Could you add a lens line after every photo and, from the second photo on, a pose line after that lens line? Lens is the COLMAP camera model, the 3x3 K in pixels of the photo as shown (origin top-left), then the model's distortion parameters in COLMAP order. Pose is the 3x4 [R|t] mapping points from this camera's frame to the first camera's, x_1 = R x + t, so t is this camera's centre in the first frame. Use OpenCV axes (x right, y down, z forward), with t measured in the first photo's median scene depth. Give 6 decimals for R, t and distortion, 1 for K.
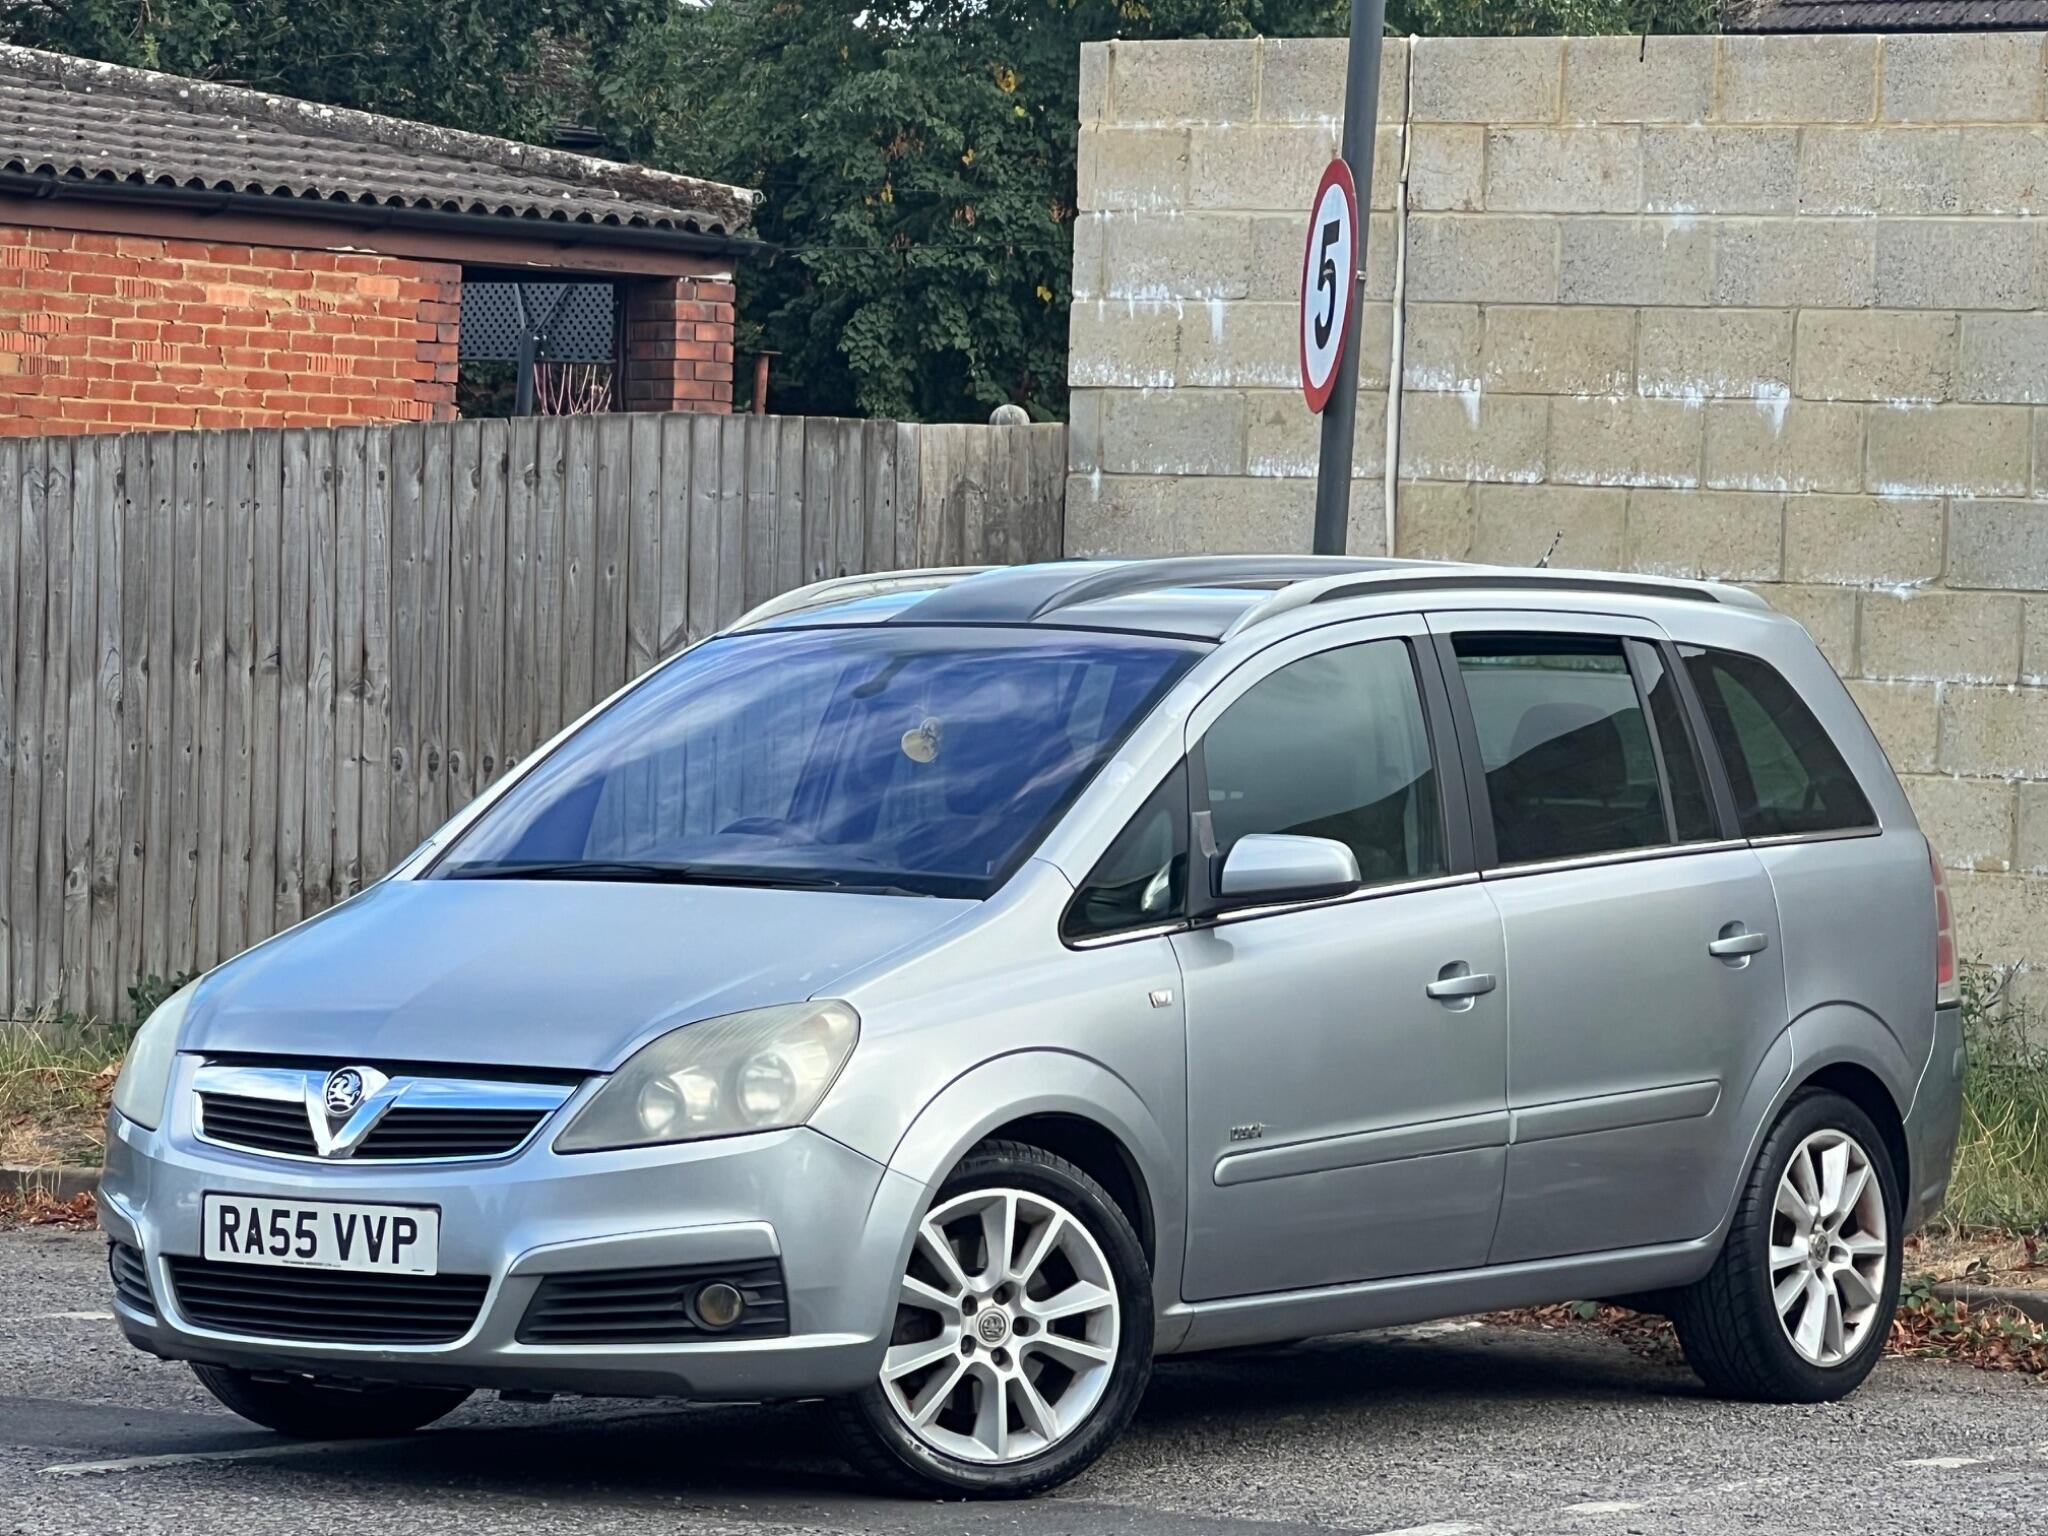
lens RADIAL K [[7948.9, 0, 1024.0], [0, 7948.9, 768.0], [0, 0, 1]] dist [-0.659812, 17.218887]
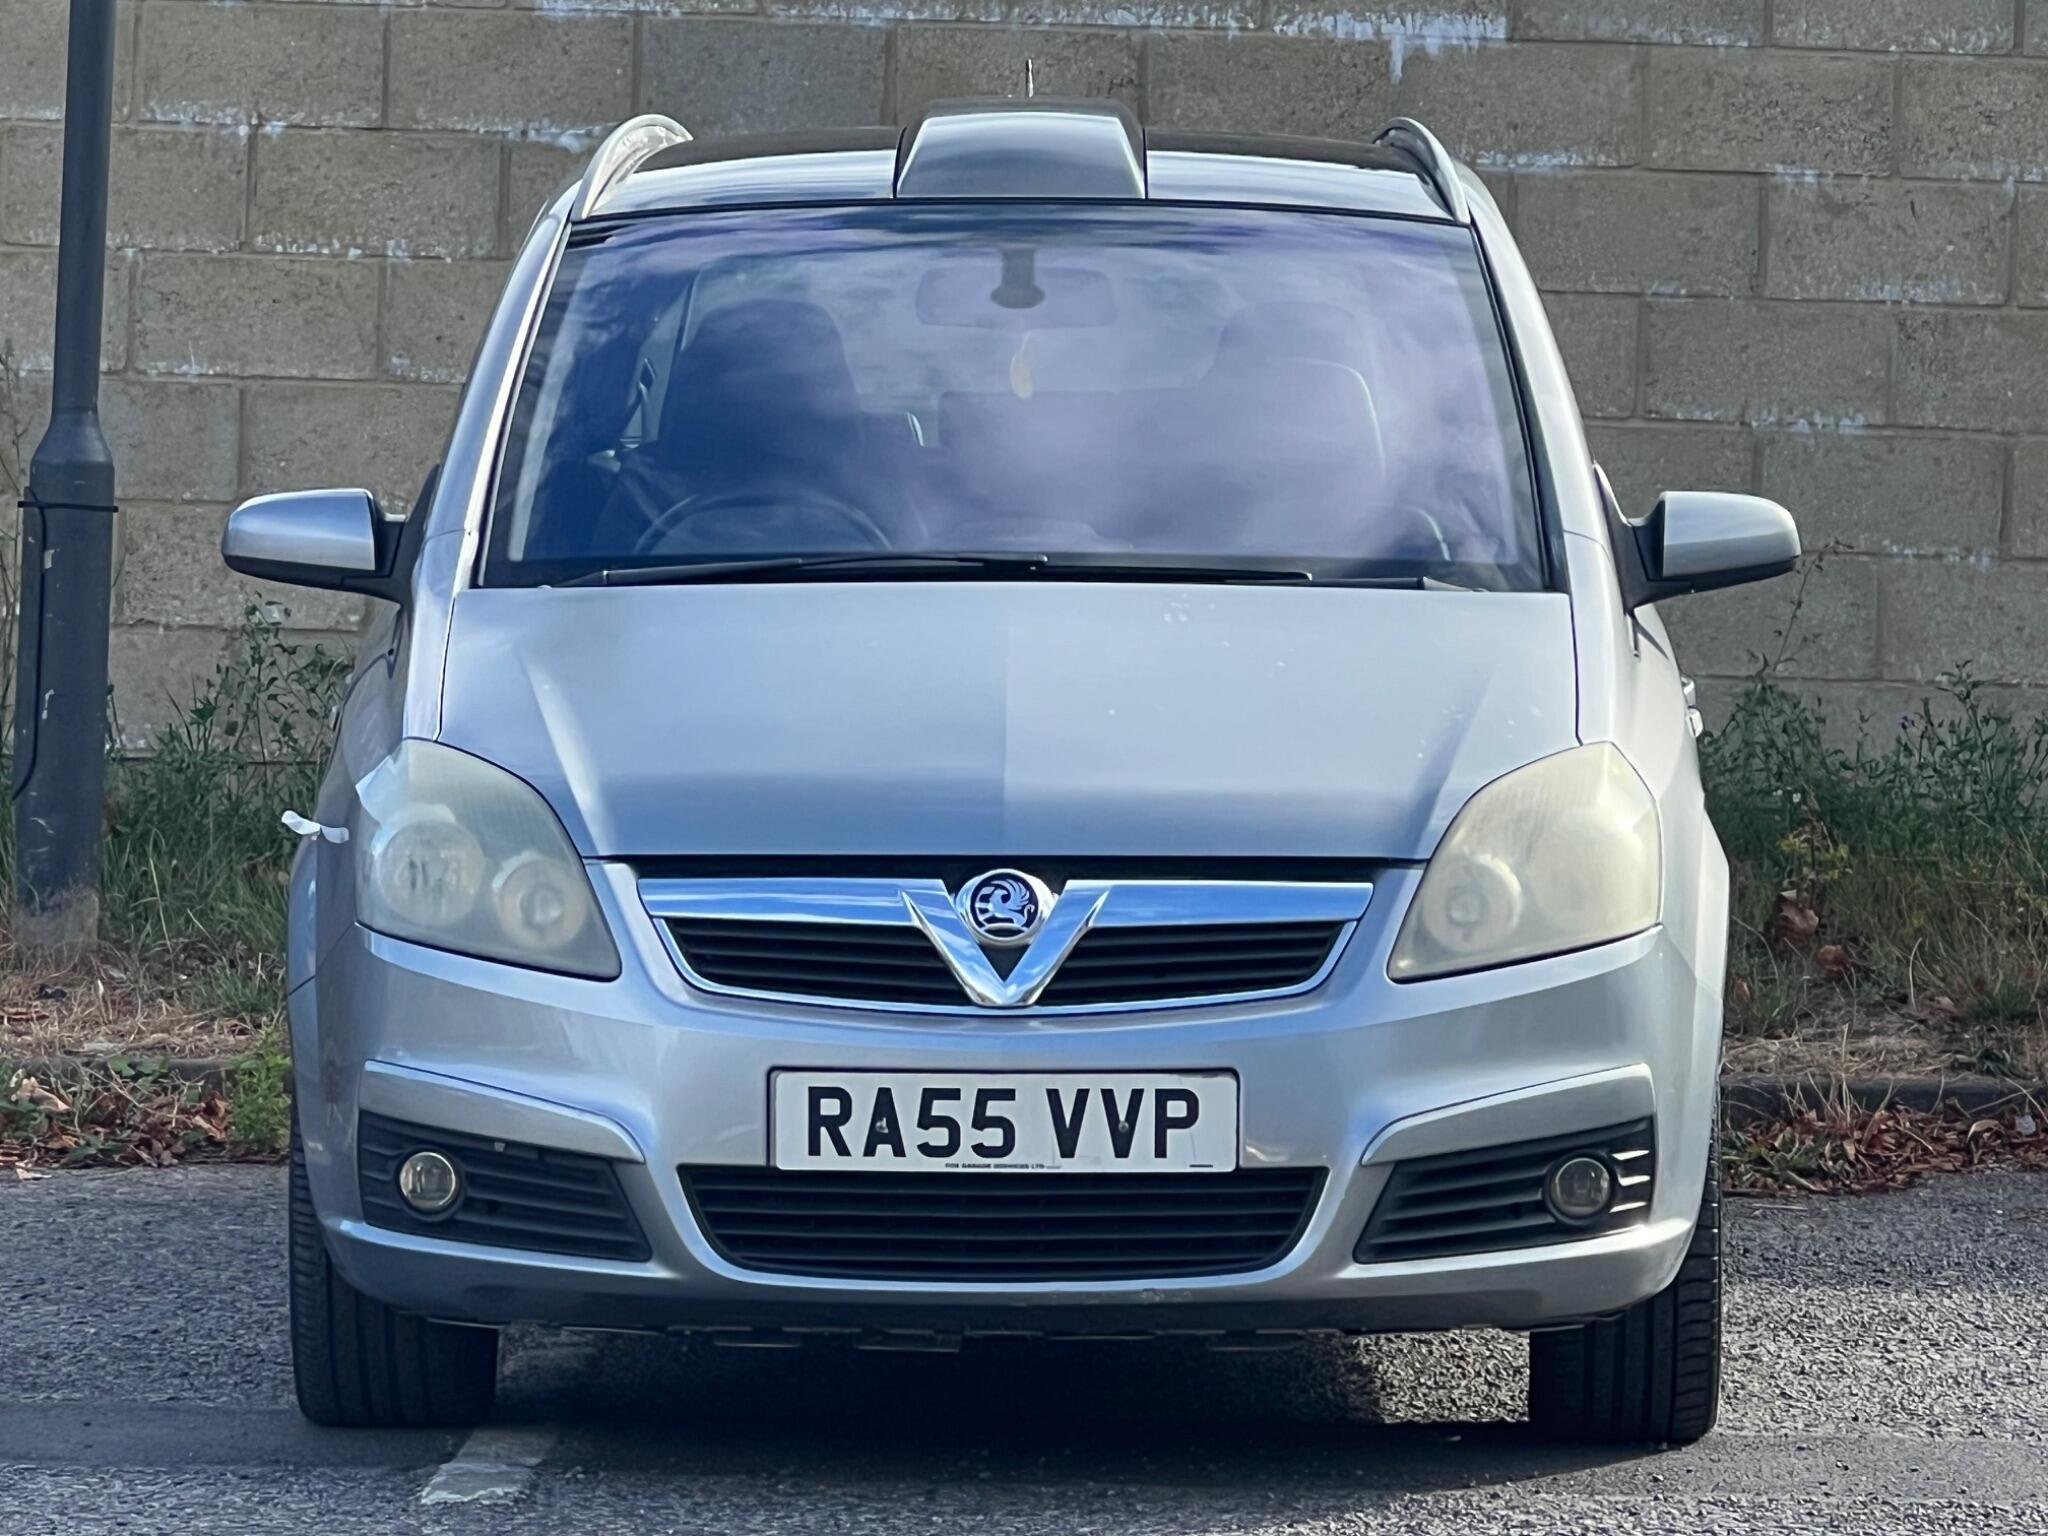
lens RADIAL K [[10158.5, 0, 1024.0], [0, 10158.5, 768.0], [0, 0, 1]] dist [-1.064579, 35.628923]
pose [[0.819518, -0.033460, 0.572076, -0.396381], [0.008615, 0.998900, 0.046083, -0.007099], [-0.572989, -0.032837, 0.818905, 0.205004]]
